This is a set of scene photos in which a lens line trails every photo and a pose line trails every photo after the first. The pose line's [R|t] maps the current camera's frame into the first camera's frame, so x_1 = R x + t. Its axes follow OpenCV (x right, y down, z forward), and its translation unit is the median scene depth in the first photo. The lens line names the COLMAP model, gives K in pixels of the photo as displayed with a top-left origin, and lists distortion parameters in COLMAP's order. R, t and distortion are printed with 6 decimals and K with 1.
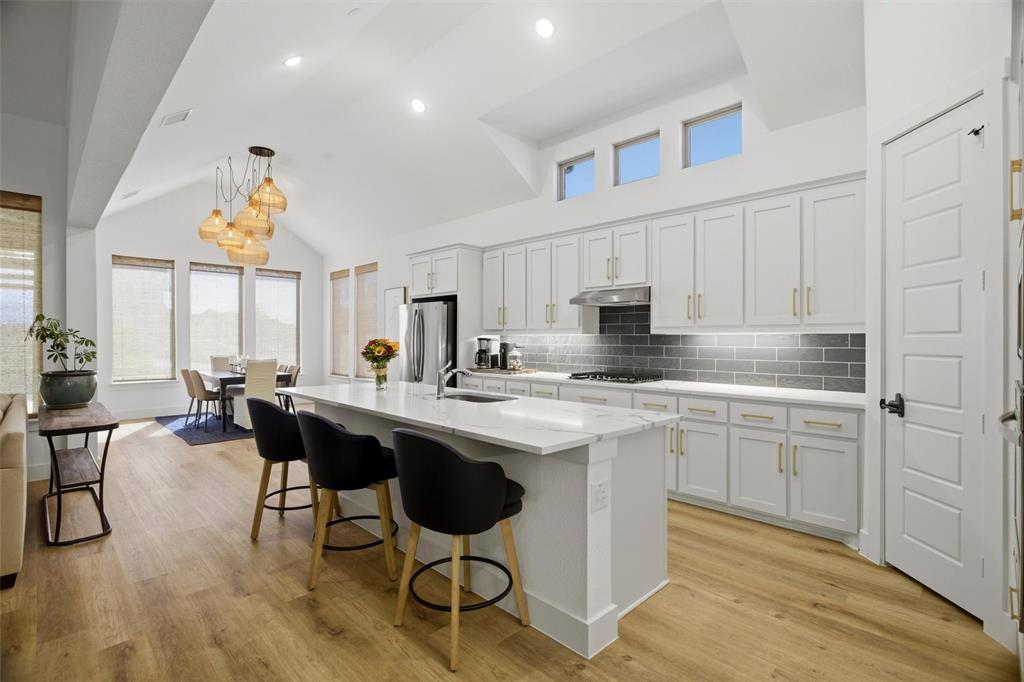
lens RADIAL K [[491.3, 0, 504.8], [0, 491.3, 334.3], [0, 0, 1]] dist [-0.011313, 0.002938]
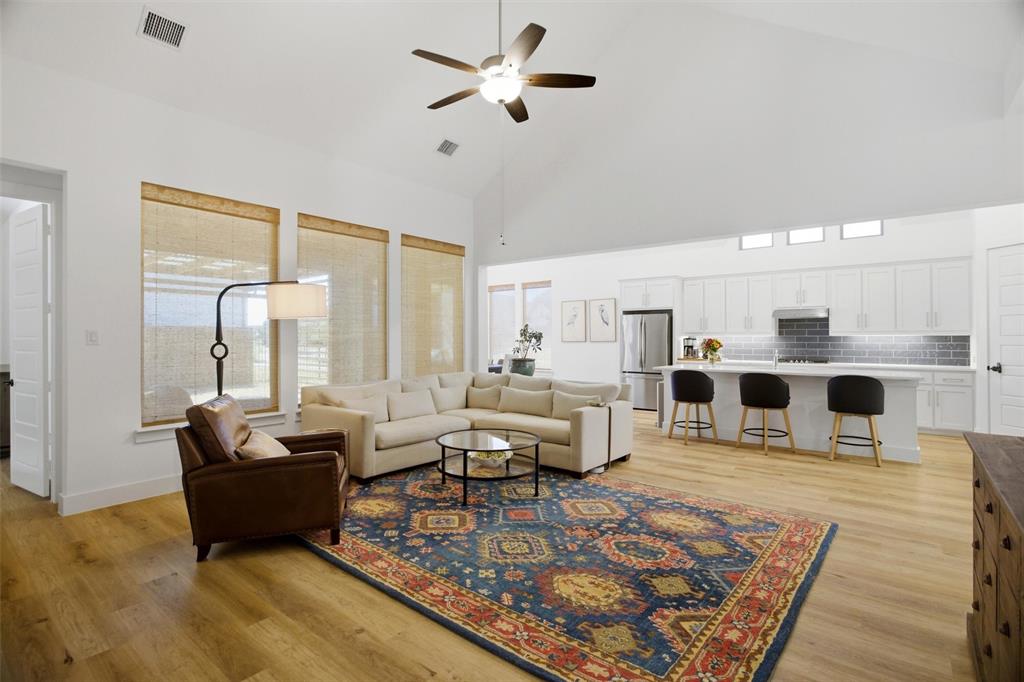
lens RADIAL K [[491.3, 0, 503.1], [0, 491.3, 330.7], [0, 0, 1]] dist [-0.011313, 0.002938]
pose [[0.992208, 0.003429, 0.124548, -0.856581], [-0.002236, 0.999950, -0.009714, 0.000806], [-0.124575, 0.009360, 0.992166, -0.463860]]
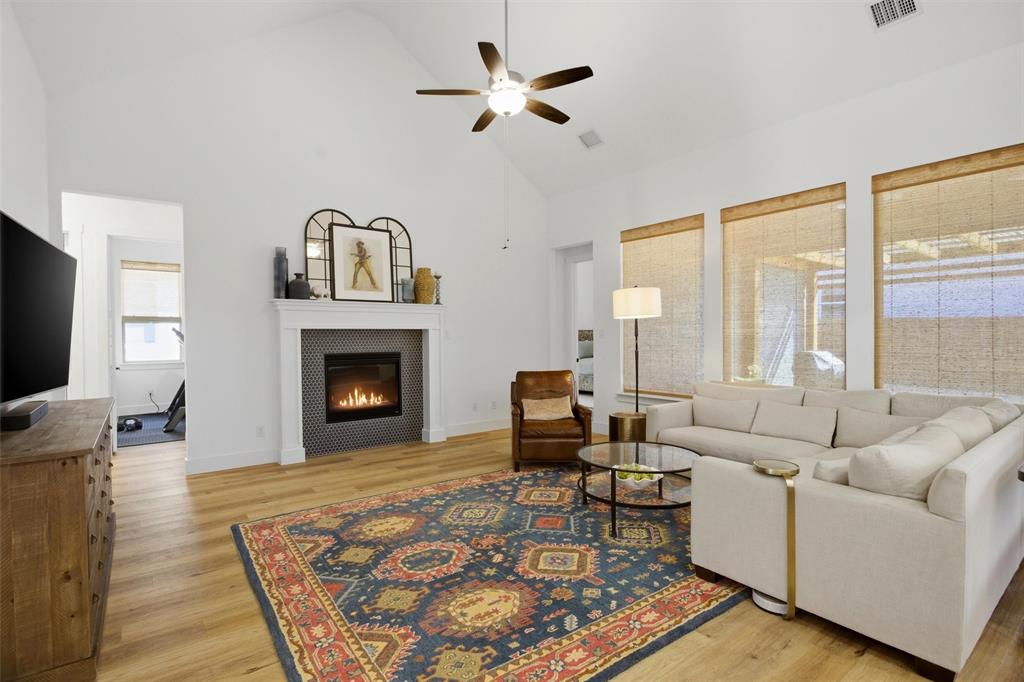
lens RADIAL K [[491.3, 0, 506.3], [0, 491.3, 342.1], [0, 0, 1]] dist [-0.011313, 0.002938]
pose [[-0.115812, 0.017237, -0.993122, -0.116039], [0.012227, 0.999798, 0.015927, 0.003959], [0.993196, -0.010299, -0.116000, 0.225497]]
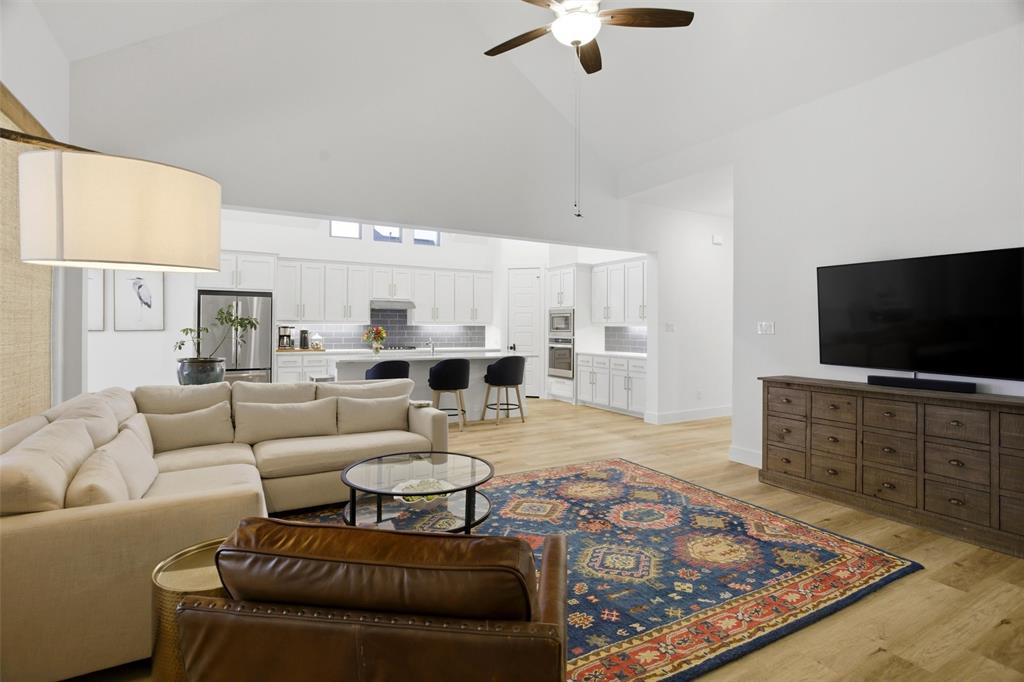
lens RADIAL K [[504.5, 0, 509.2], [0, 504.5, 333.1], [0, 0, 1]] dist [-0.012517, 0.004000]
pose [[0.237963, -0.006860, 0.971250, -1.304105], [-0.011440, 0.999886, 0.009865, 0.005948], [-0.971207, -0.013459, 0.237858, 0.093327]]
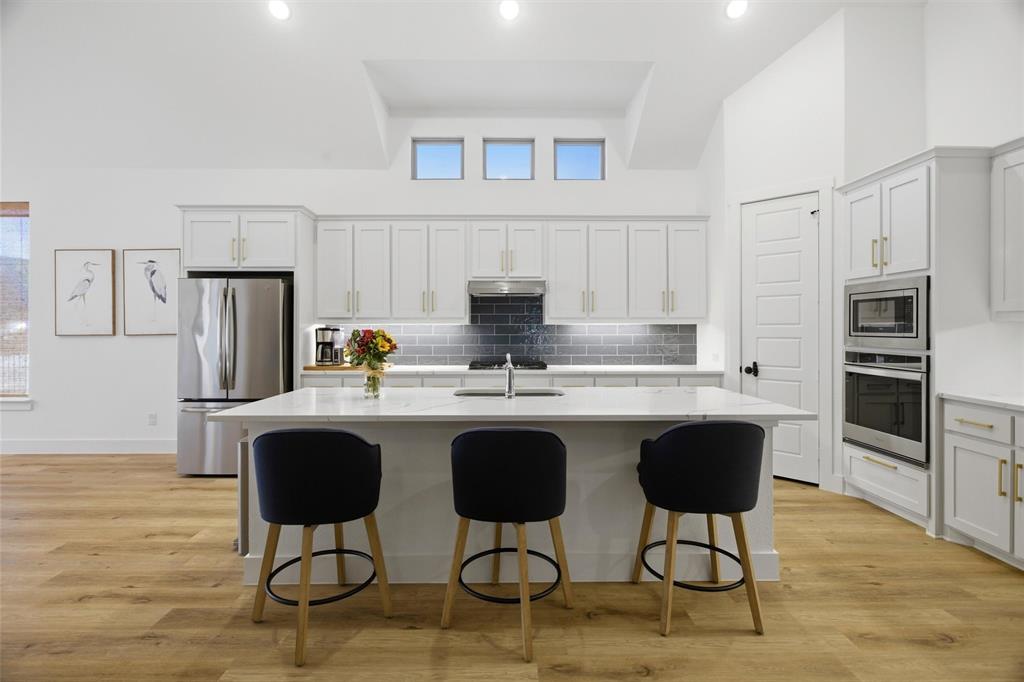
lens RADIAL K [[491.3, 0, 506.4], [0, 491.3, 330.6], [0, 0, 1]] dist [-0.011313, 0.002938]
pose [[0.681921, -0.002080, 0.731423, -0.460138], [-0.004733, 0.999962, 0.007256, 0.005100], [-0.731410, -0.008409, 0.681886, 0.246687]]
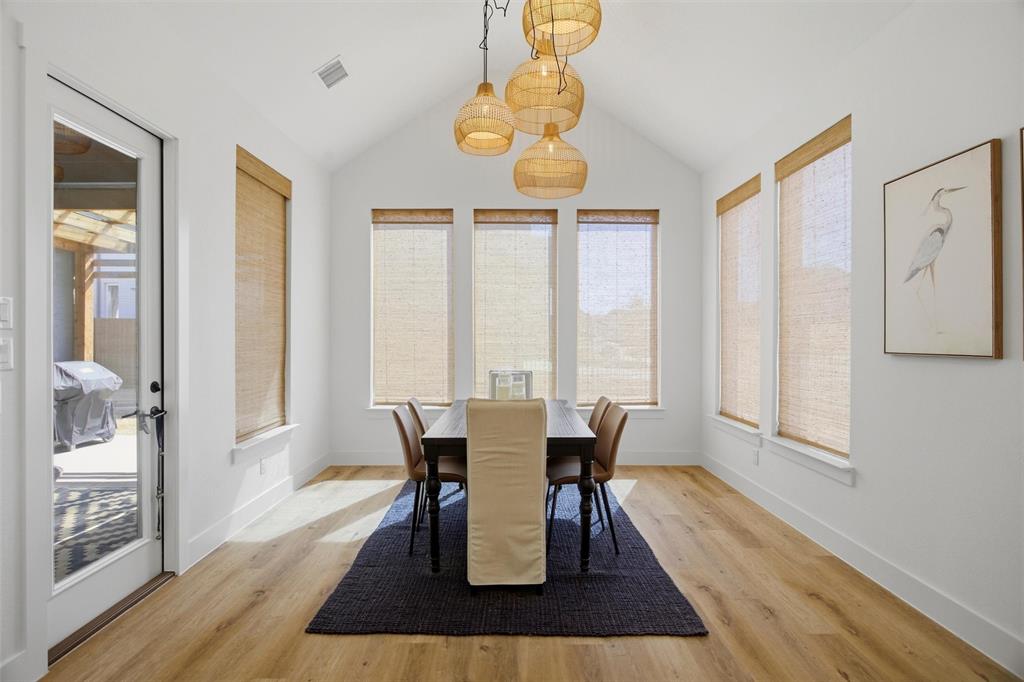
lens RADIAL K [[504.5, 0, 509.5], [0, 504.5, 334.1], [0, 0, 1]] dist [-0.012517, 0.004000]
pose [[0.723780, -0.000721, -0.690030, -0.294765], [0.002164, 0.999997, 0.001225, 0.005790], [0.690027, -0.002380, 0.723780, 0.909459]]
